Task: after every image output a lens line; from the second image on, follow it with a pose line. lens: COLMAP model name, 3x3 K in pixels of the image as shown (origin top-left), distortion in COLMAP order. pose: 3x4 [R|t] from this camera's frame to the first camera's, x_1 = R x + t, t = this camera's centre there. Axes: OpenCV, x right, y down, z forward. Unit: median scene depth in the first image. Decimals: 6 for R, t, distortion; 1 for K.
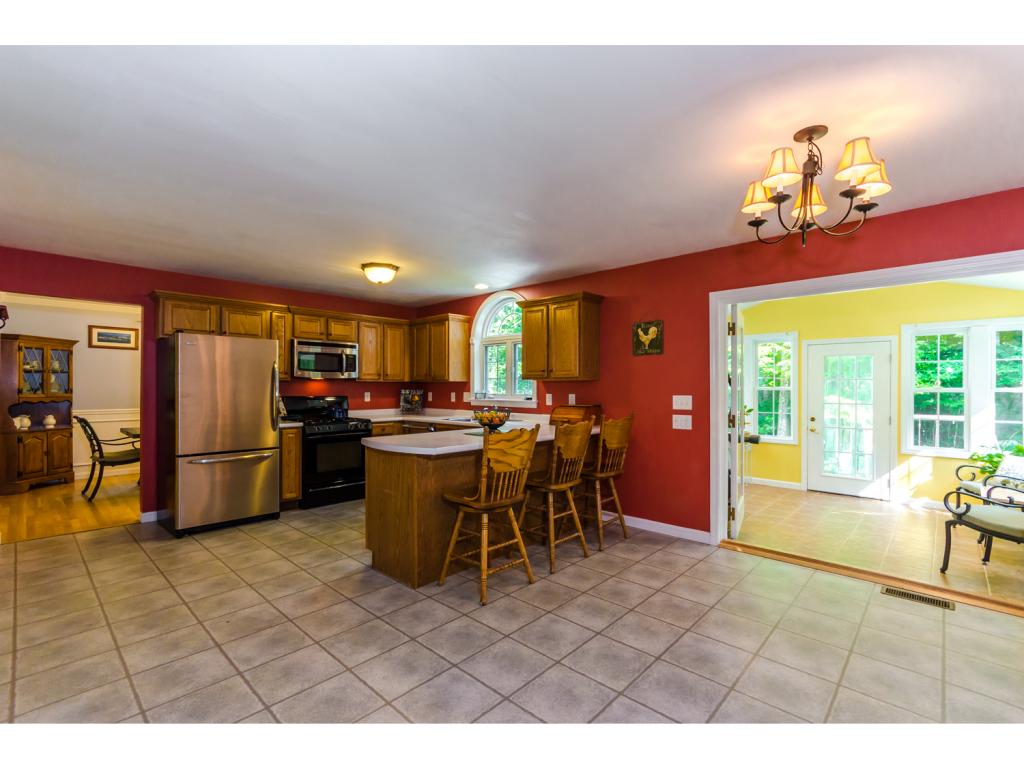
lens RADIAL K [[466.0, 0, 520.1], [0, 466.0, 387.0], [0, 0, 1]] dist [-0.007655, 0.001060]
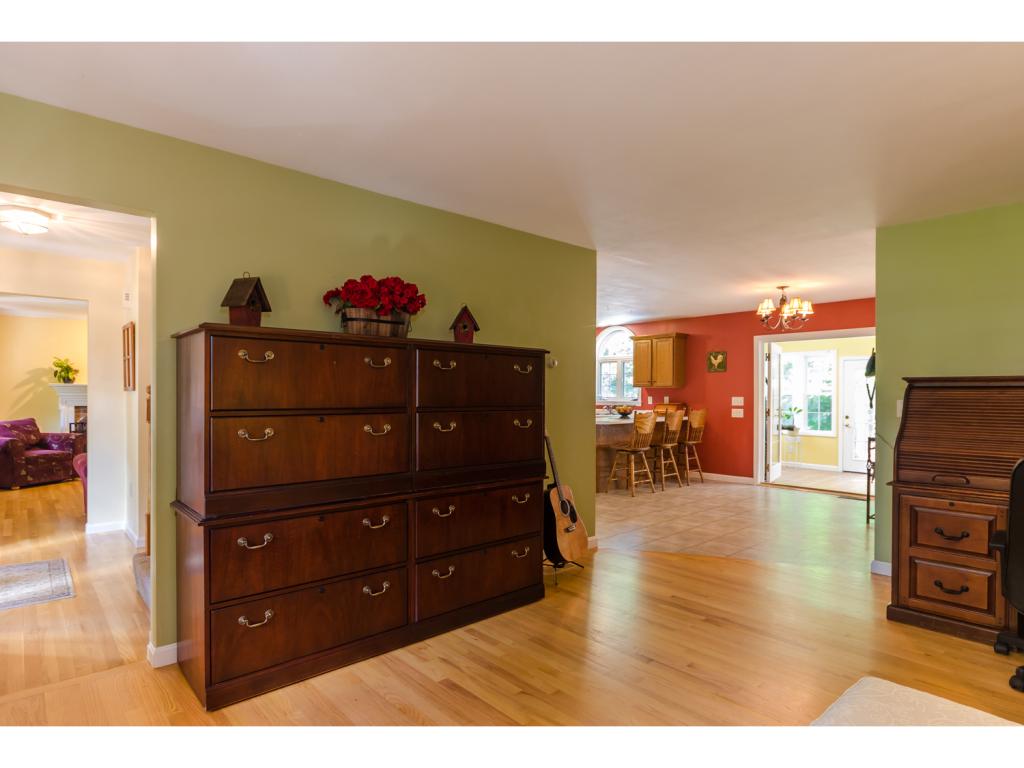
lens RADIAL K [[563.5, 0, 516.4], [0, 563.5, 400.5], [0, 0, 1]] dist [-0.029956, 0.000376]
pose [[0.996363, 0.001686, -0.085190, -0.244368], [-0.000621, 0.999921, 0.012534, 0.005695], [0.085204, -0.012436, 0.996286, -0.968417]]
